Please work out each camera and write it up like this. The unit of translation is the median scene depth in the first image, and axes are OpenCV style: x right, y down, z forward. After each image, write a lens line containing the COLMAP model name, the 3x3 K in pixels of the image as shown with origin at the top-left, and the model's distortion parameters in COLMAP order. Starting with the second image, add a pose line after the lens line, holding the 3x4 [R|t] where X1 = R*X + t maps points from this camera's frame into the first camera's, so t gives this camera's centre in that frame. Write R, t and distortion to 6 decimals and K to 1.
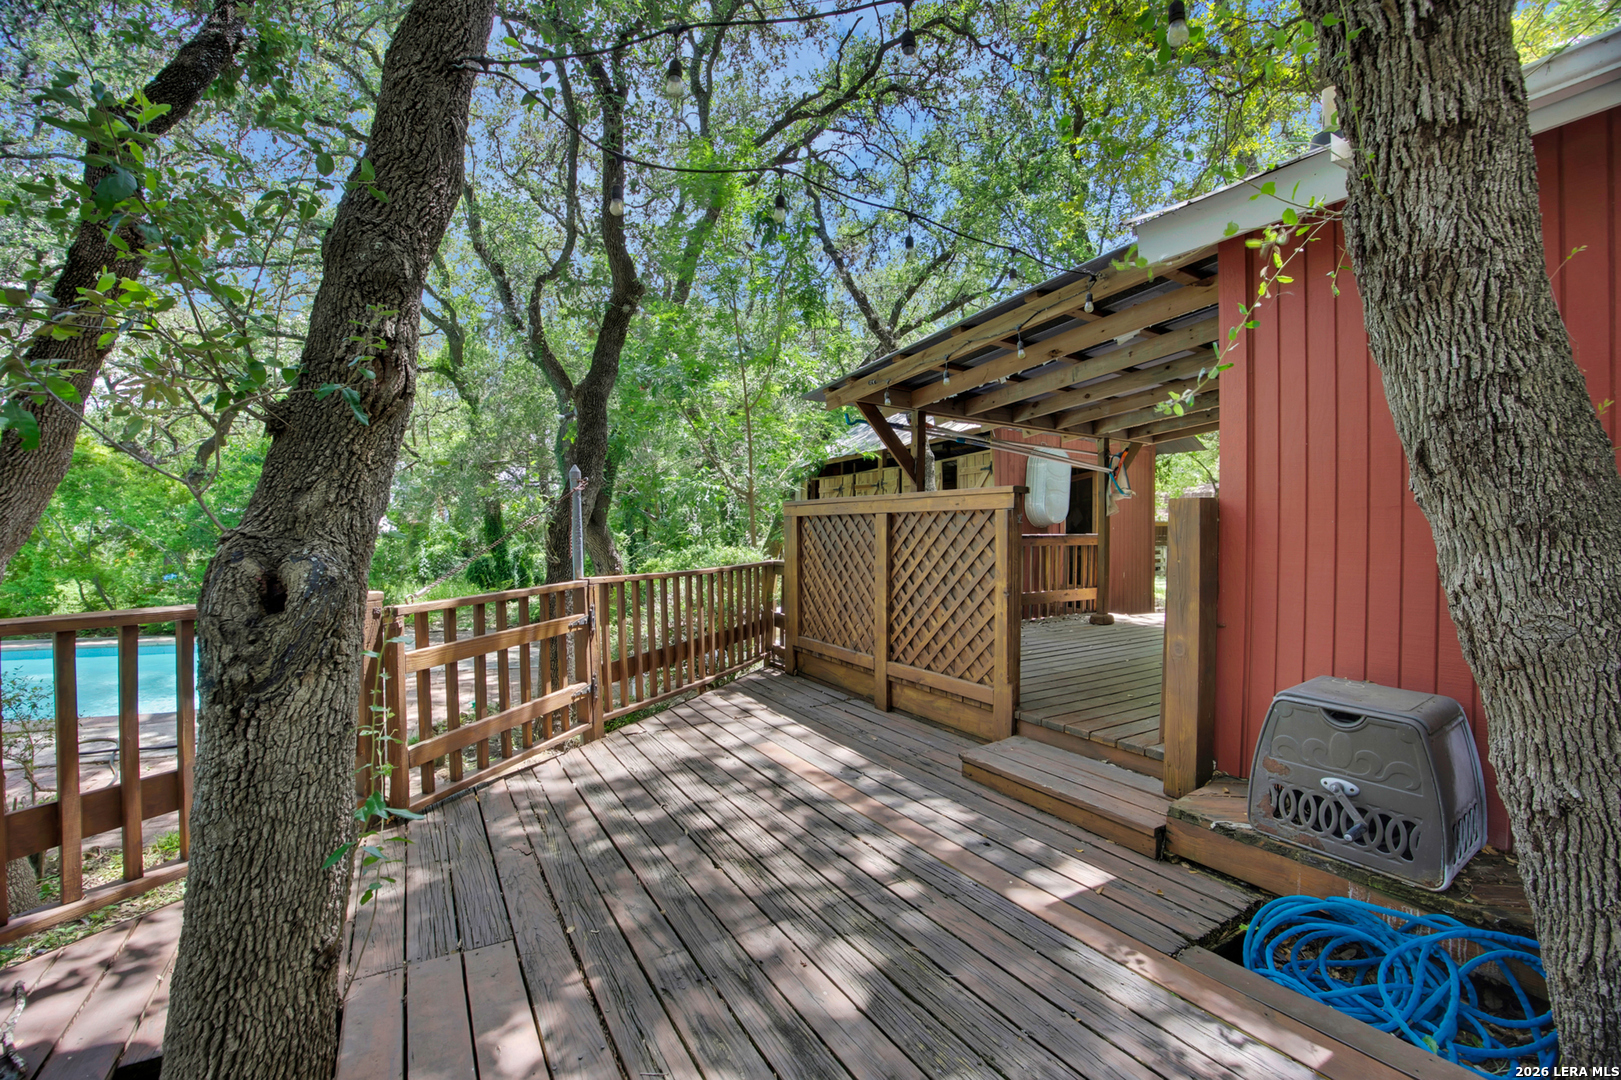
lens RADIAL K [[669.2, 0, 808.3], [0, 669.2, 534.5], [0, 0, 1]] dist [-0.047405, 0.000280]
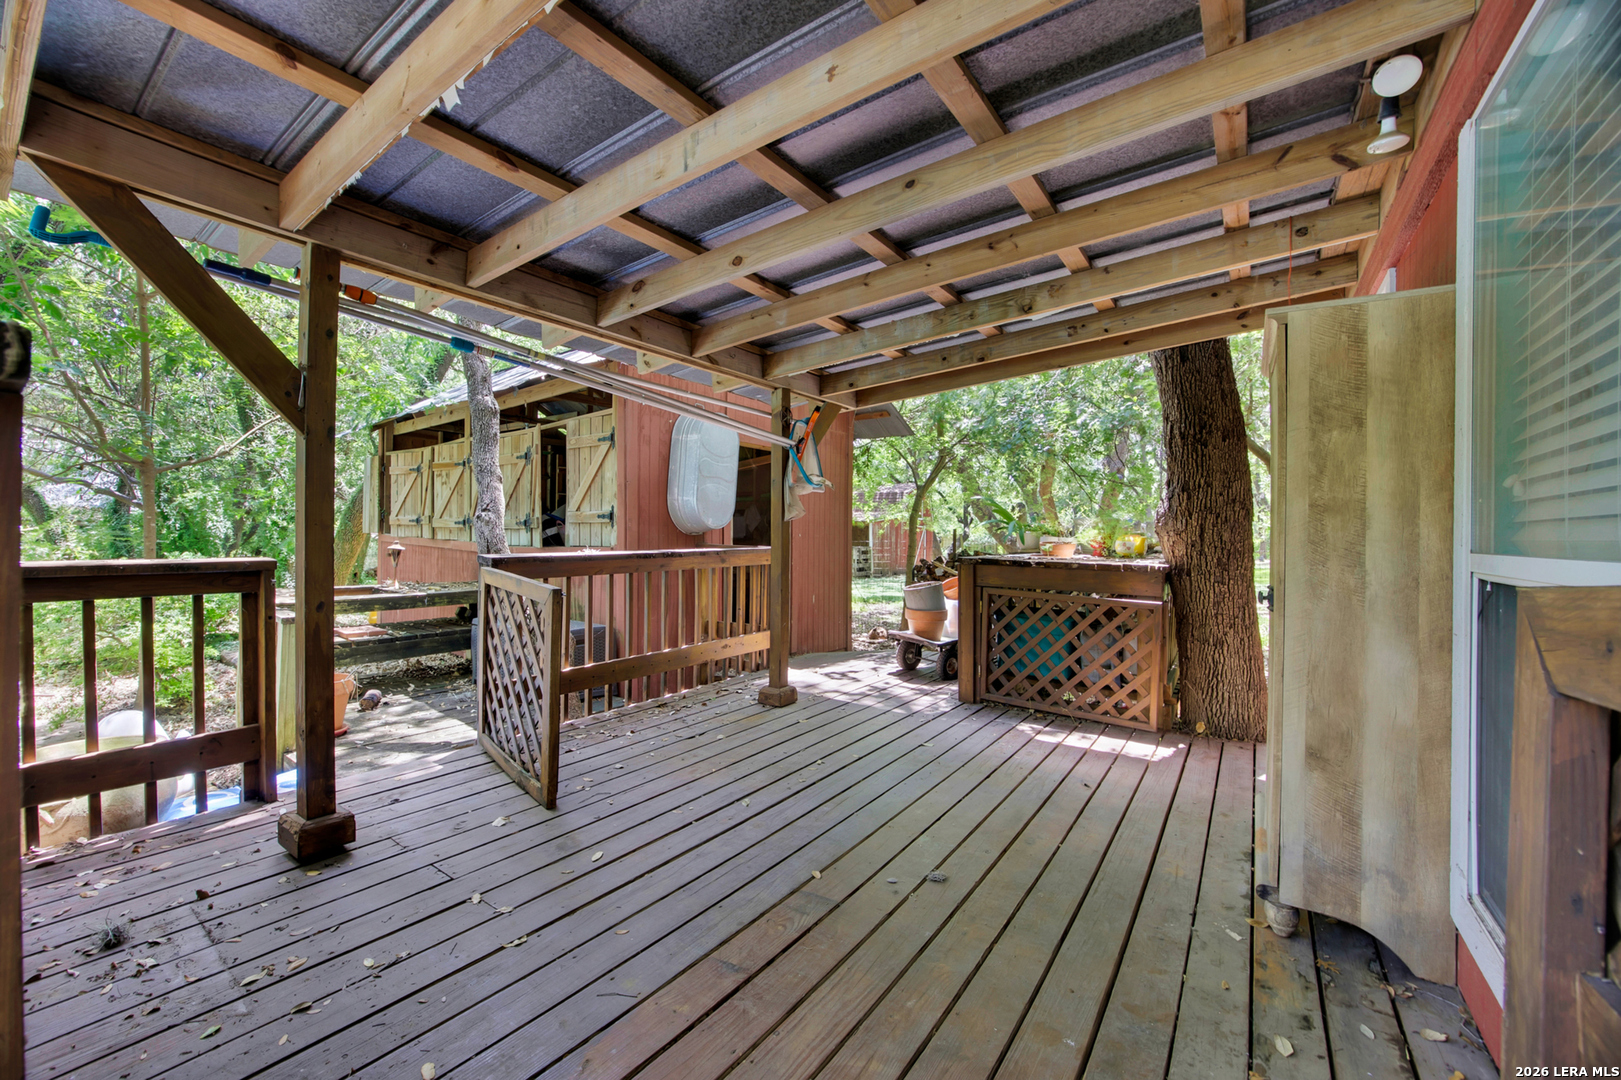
lens RADIAL K [[669.2, 0, 808.3], [0, 669.2, 534.5], [0, 0, 1]] dist [-0.047405, 0.000280]
pose [[0.905534, 0.006870, 0.424219, 0.215458], [-0.009424, 0.999948, 0.003922, -0.018764], [-0.424170, -0.007549, 0.905551, 0.449469]]
